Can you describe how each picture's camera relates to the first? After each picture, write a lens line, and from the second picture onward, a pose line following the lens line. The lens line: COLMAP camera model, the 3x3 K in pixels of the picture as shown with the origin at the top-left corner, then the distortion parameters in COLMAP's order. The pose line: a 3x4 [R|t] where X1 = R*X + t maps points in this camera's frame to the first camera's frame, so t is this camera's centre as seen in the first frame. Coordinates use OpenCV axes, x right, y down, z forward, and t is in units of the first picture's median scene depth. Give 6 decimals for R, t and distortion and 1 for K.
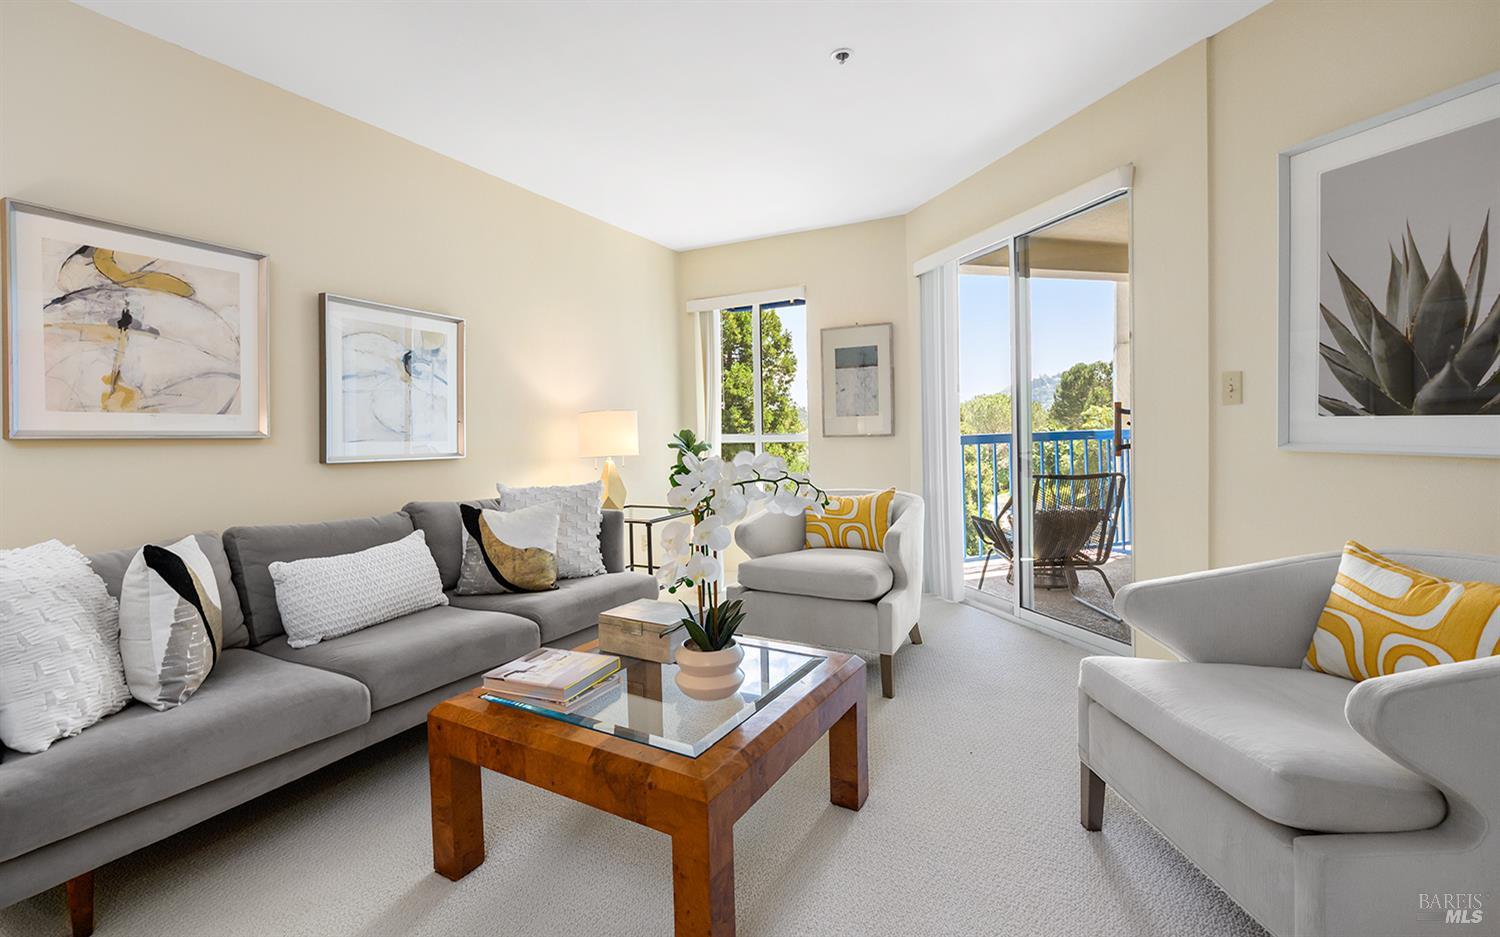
lens RADIAL K [[661.2, 0, 721.9], [0, 661.2, 445.5], [0, 0, 1]] dist [-0.007668, 0.001522]
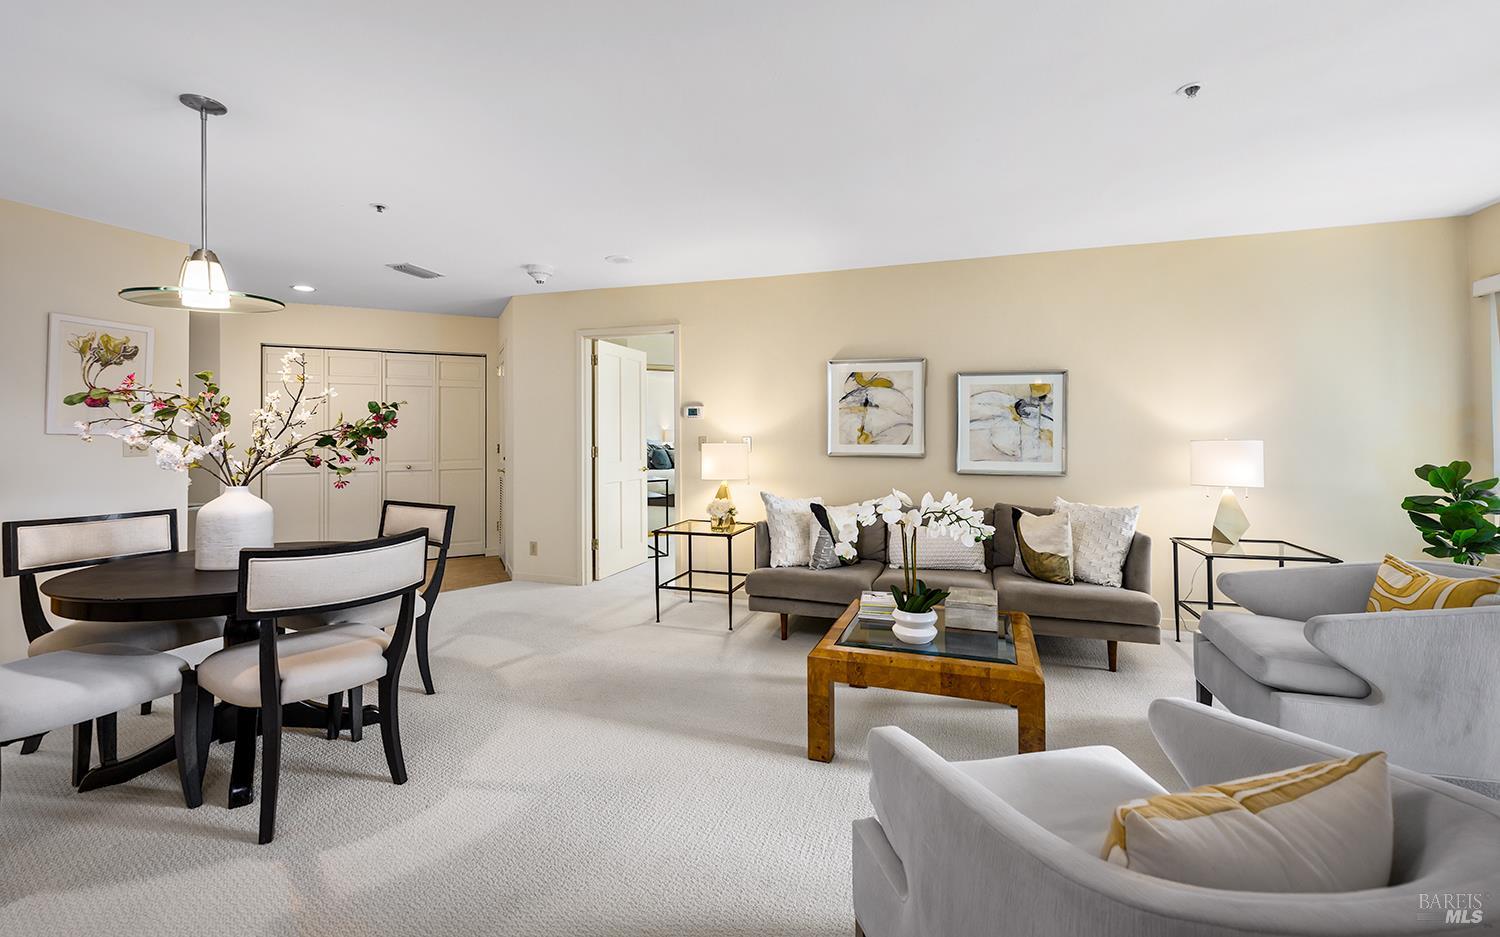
lens RADIAL K [[630.3, 0, 778.8], [0, 630.3, 426.8], [0, 0, 1]] dist [-0.003024, 0.000147]
pose [[0.216038, 0.007384, -0.976357, 1.012137], [-0.018500, 0.999823, 0.003468, -0.103251], [0.976210, 0.017313, 0.216137, 0.241453]]
